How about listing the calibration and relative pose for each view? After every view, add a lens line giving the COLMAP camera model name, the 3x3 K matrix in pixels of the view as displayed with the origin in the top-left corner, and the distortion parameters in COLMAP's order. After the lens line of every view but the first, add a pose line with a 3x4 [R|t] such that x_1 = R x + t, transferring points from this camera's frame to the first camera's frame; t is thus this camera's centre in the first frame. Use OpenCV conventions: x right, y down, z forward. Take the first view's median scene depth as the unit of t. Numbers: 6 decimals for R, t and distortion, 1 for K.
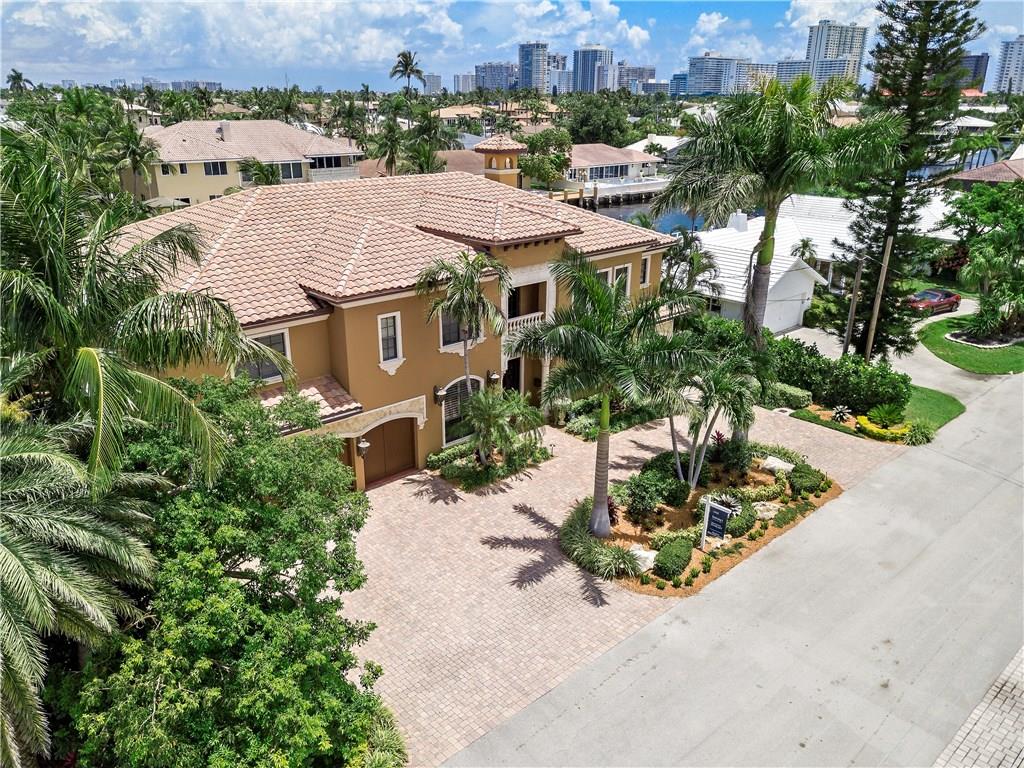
lens RADIAL K [[794.5, 0, 512.0], [0, 794.5, 384.0], [0, 0, 1]] dist [-0.003215, -0.001145]
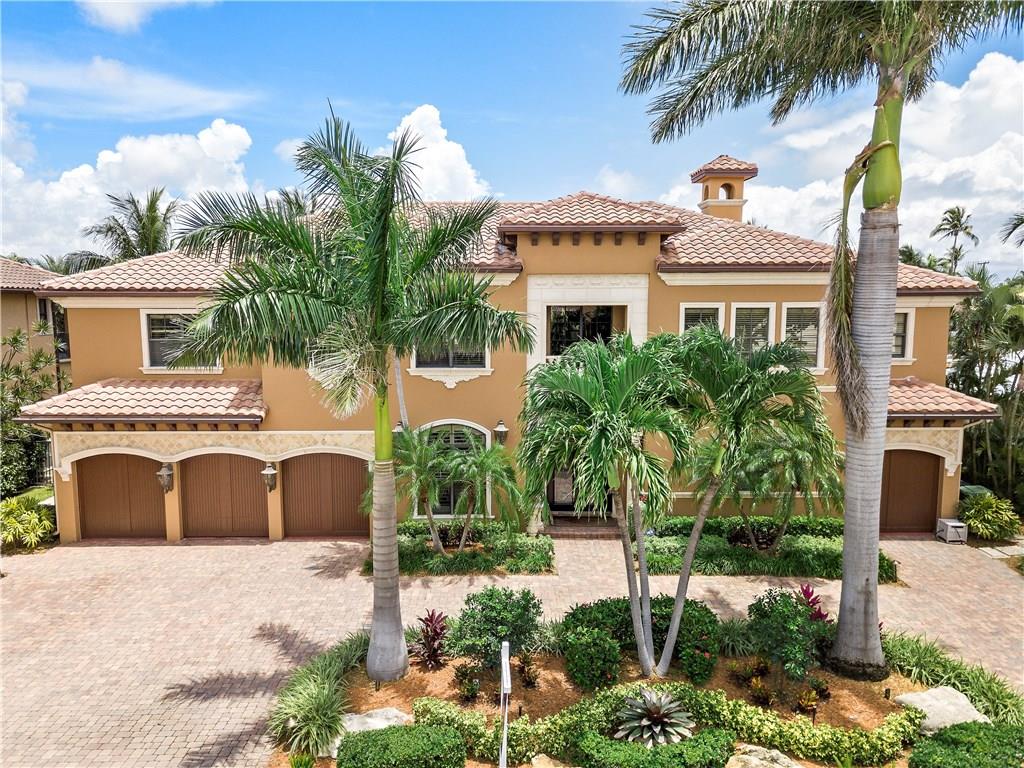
lens RADIAL K [[794.5, 0, 512.0], [0, 794.5, 384.0], [0, 0, 1]] dist [-0.003215, -0.001145]
pose [[0.732298, 0.058159, -0.678496, 0.453152], [-0.228461, 0.959585, -0.164323, 0.063269], [0.641518, 0.275343, 0.715989, 0.545659]]
